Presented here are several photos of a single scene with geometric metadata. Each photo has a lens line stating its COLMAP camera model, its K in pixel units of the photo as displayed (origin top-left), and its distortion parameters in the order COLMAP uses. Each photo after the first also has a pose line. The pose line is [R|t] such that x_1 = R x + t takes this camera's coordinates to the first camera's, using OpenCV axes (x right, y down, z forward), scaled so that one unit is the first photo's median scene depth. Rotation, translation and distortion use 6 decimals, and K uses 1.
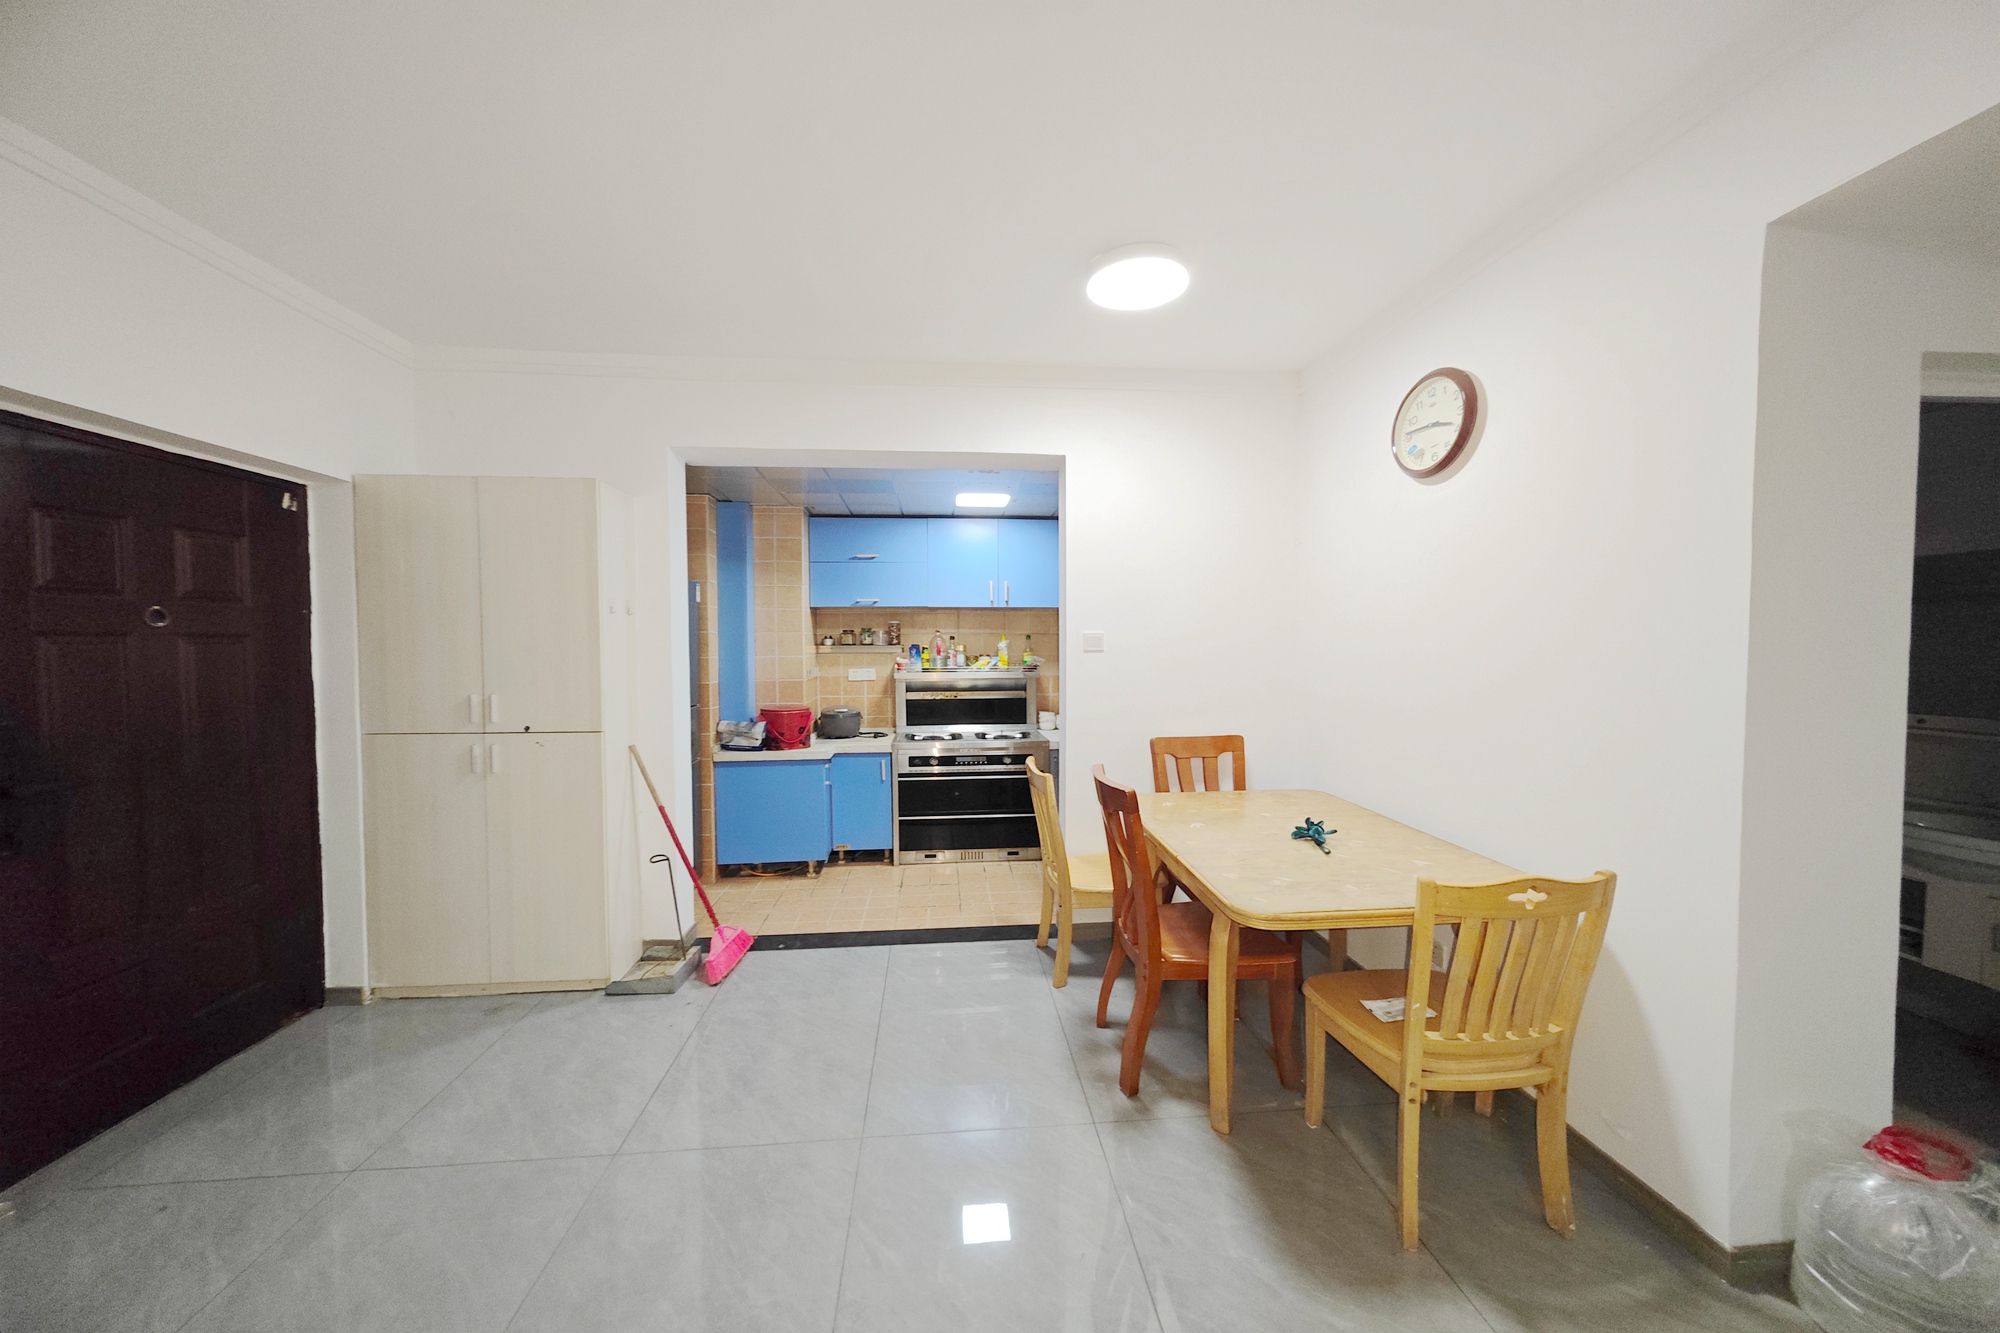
lens RADIAL K [[673.8, 0, 997.3], [0, 673.8, 666.2], [0, 0, 1]] dist [-0.000020, 0.000000]
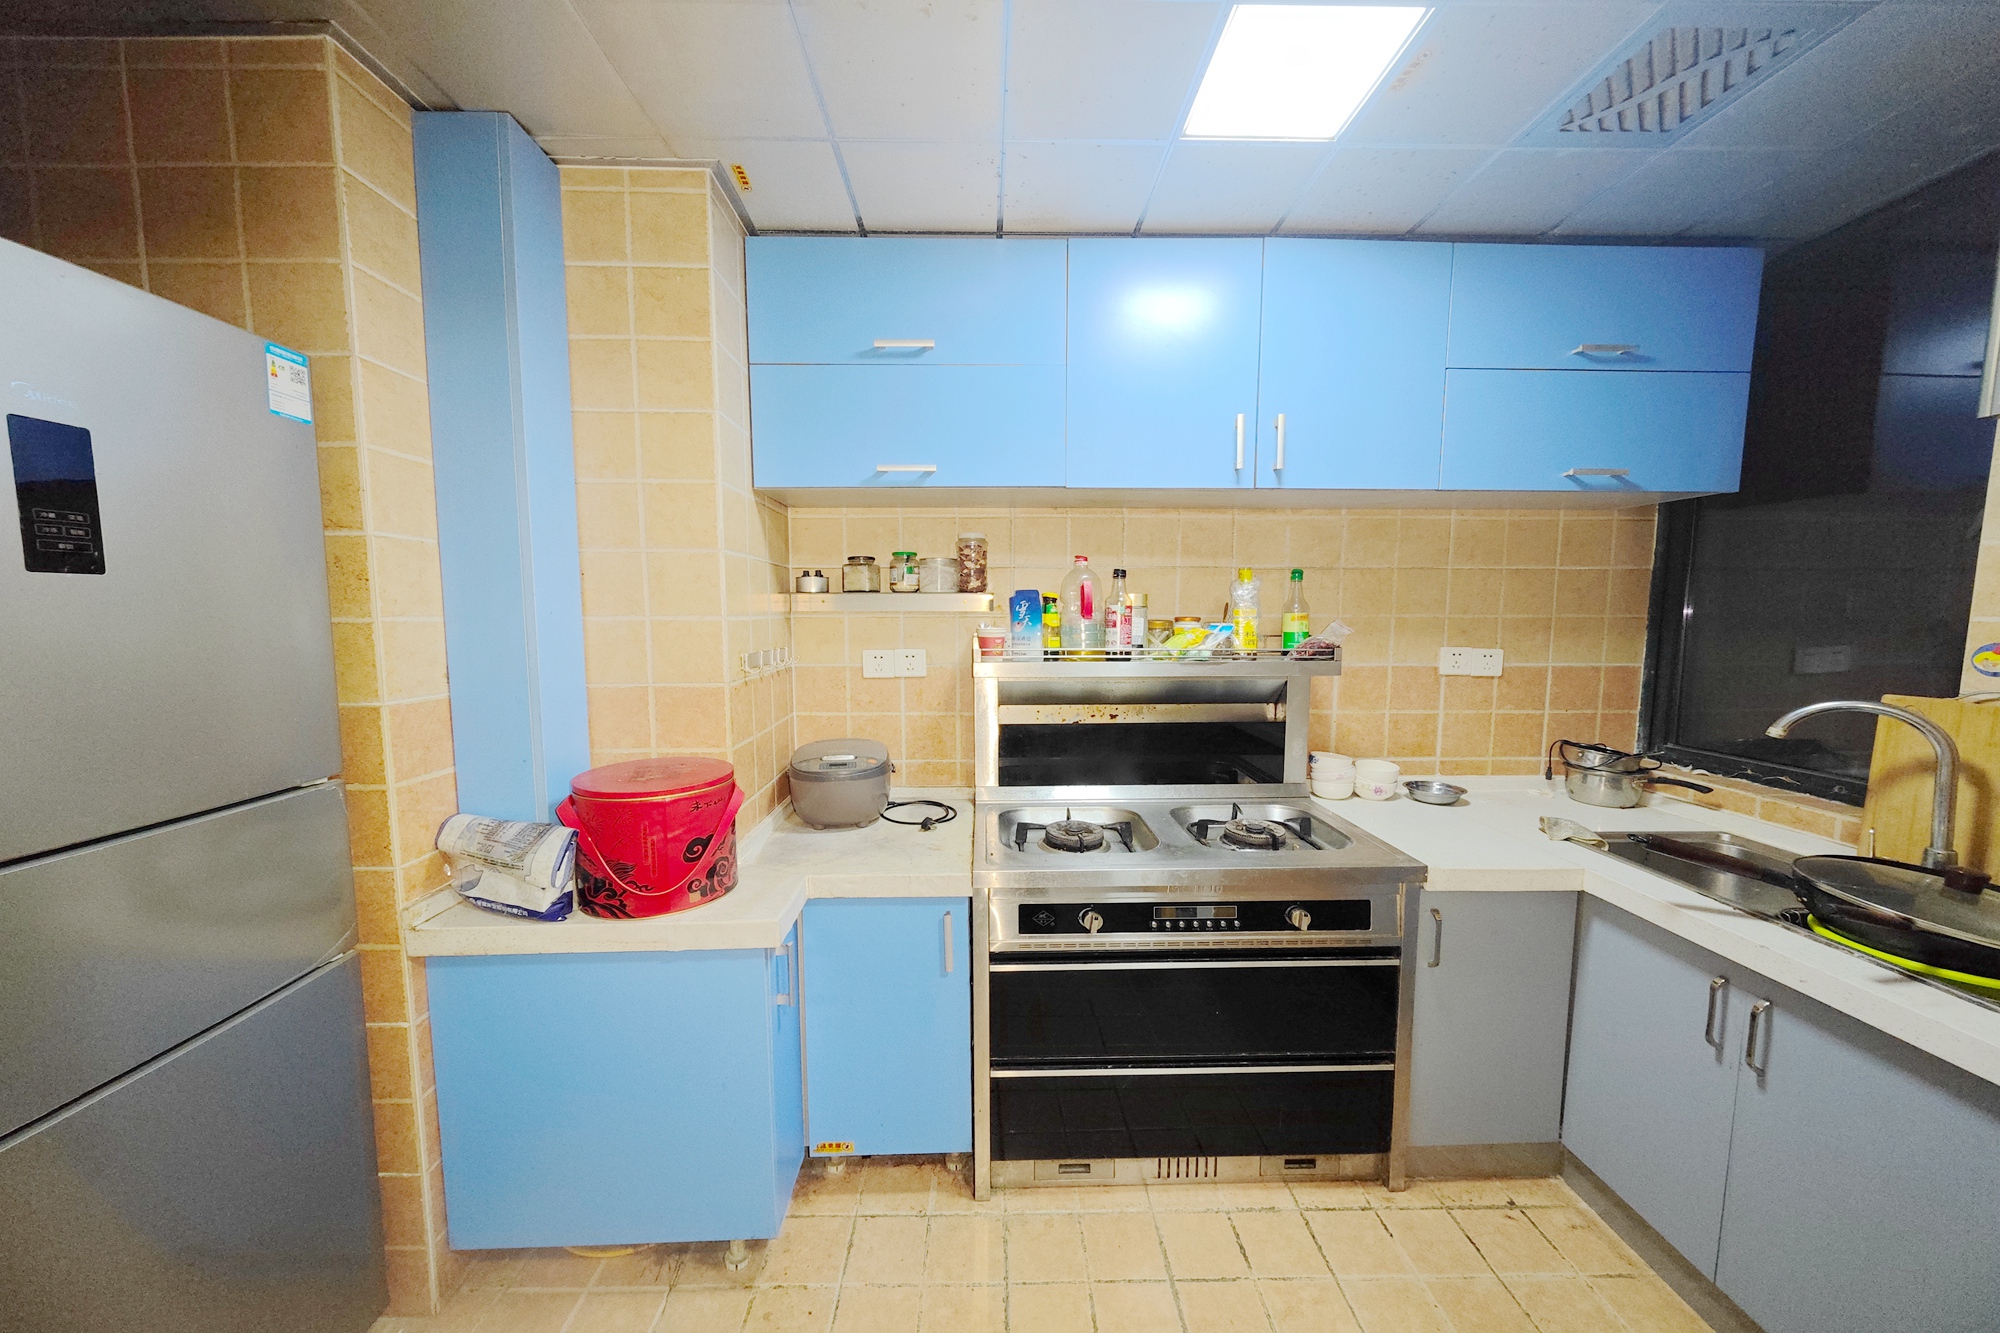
lens RADIAL K [[673.8, 0, 999.1], [0, 673.8, 671.6], [0, 0, 1]] dist [-0.000020, 0.000000]
pose [[0.997205, 0.008925, -0.074185, -0.108106], [-0.004985, 0.998575, 0.053131, -0.005465], [0.074553, -0.052613, 0.995828, 0.605011]]
